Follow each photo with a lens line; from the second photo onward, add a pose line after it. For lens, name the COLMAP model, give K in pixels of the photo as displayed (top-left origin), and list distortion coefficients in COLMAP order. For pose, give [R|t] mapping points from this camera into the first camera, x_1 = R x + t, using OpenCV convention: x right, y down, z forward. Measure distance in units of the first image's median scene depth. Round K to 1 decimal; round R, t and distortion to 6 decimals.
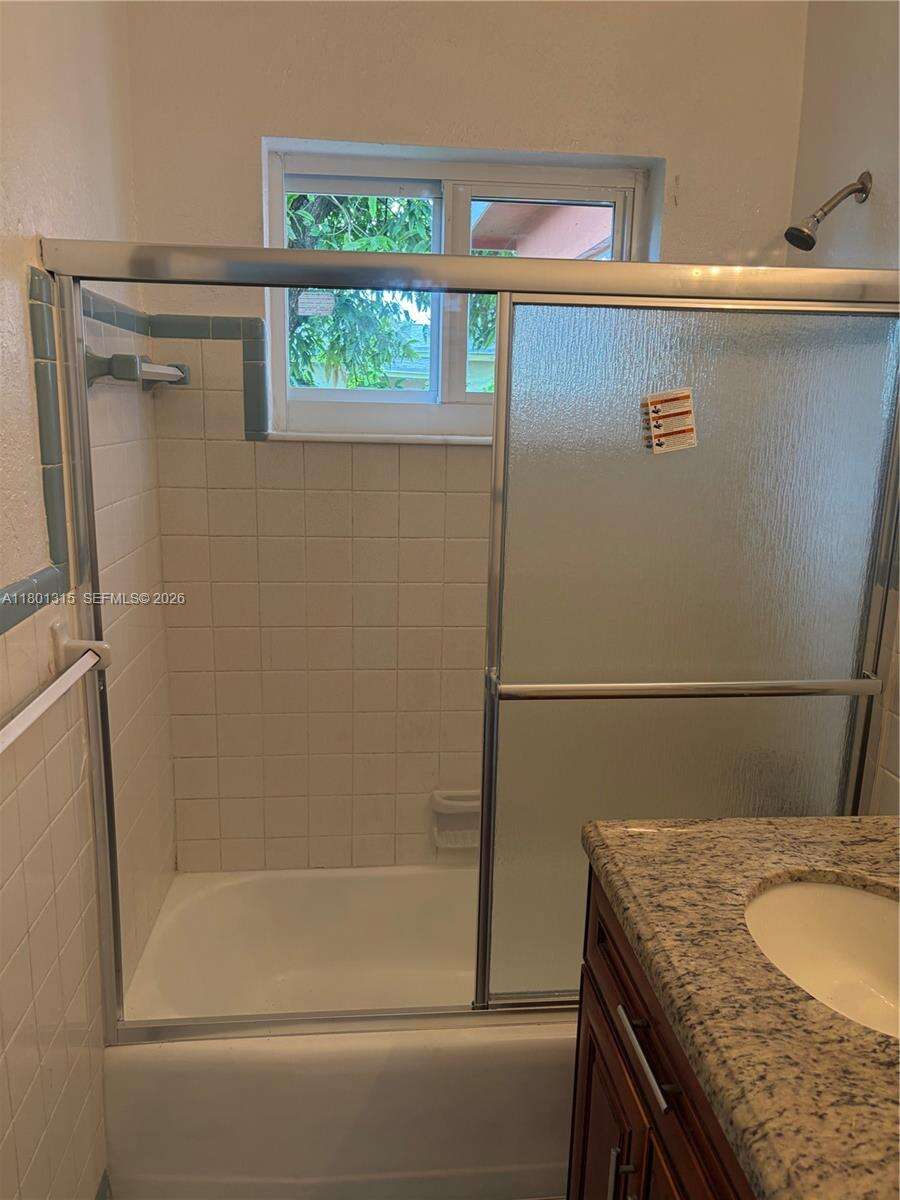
lens RADIAL K [[919.1, 0, 450.0], [0, 919.1, 600.0], [0, 0, 1]] dist [0.042477, -0.058986]
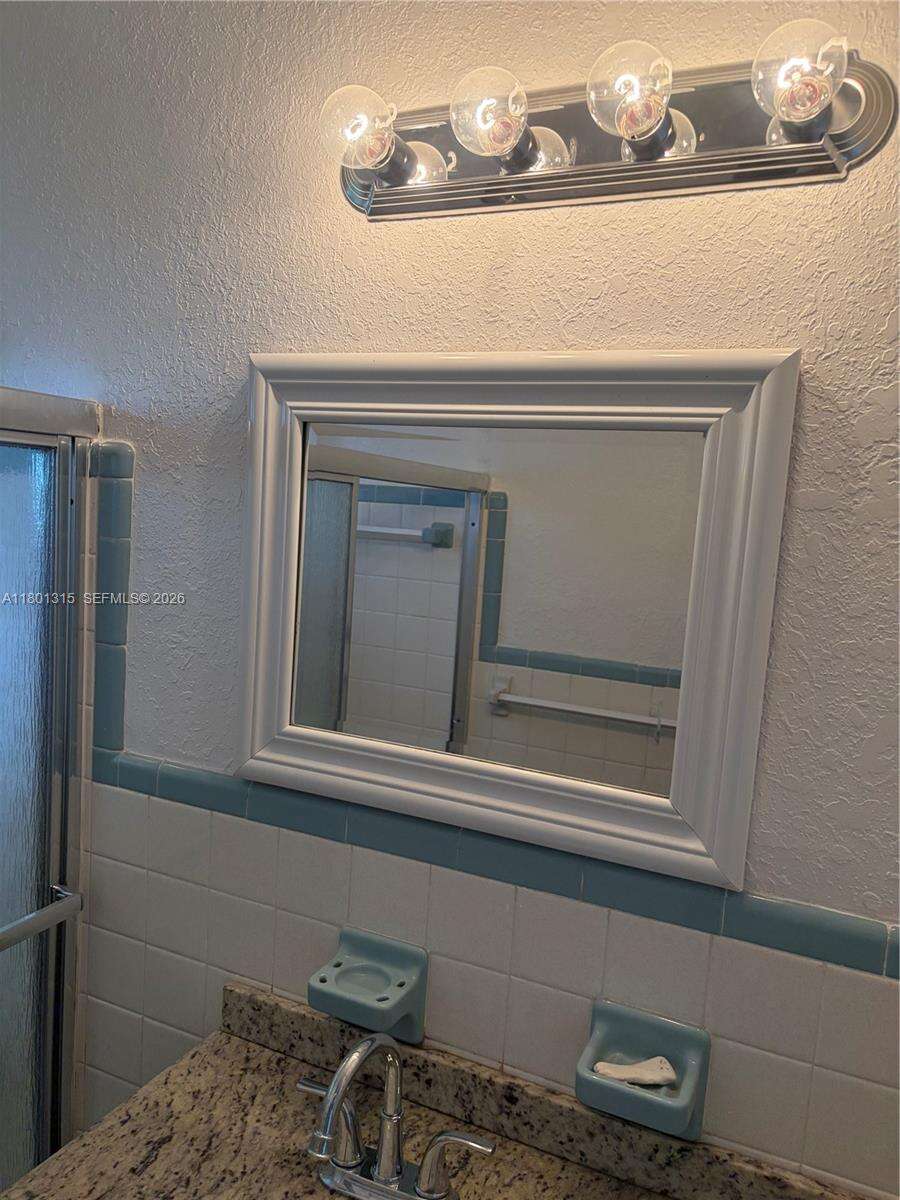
lens RADIAL K [[919.1, 0, 450.0], [0, 919.1, 600.0], [0, 0, 1]] dist [0.042477, -0.058986]
pose [[0.510542, -0.084839, 0.855657, -0.050415], [0.127033, 0.991643, 0.022525, -0.223973], [-0.850417, 0.097197, 0.517053, 0.462294]]
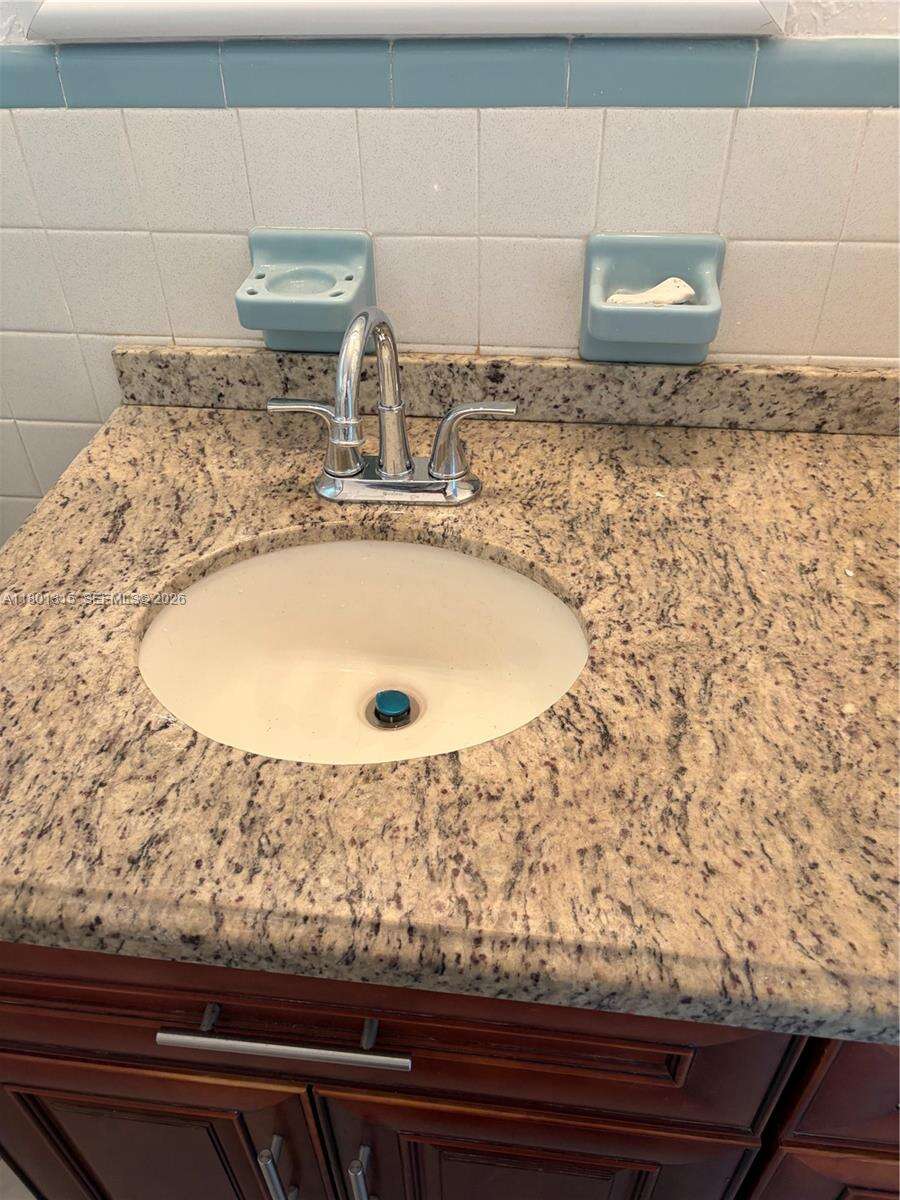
lens RADIAL K [[919.1, 0, 450.0], [0, 919.1, 600.0], [0, 0, 1]] dist [0.042477, -0.058986]
pose [[0.223792, -0.643800, 0.731737, -0.007614], [0.233722, 0.764321, 0.600988, -0.035803], [-0.946198, 0.036527, 0.321520, 0.746233]]
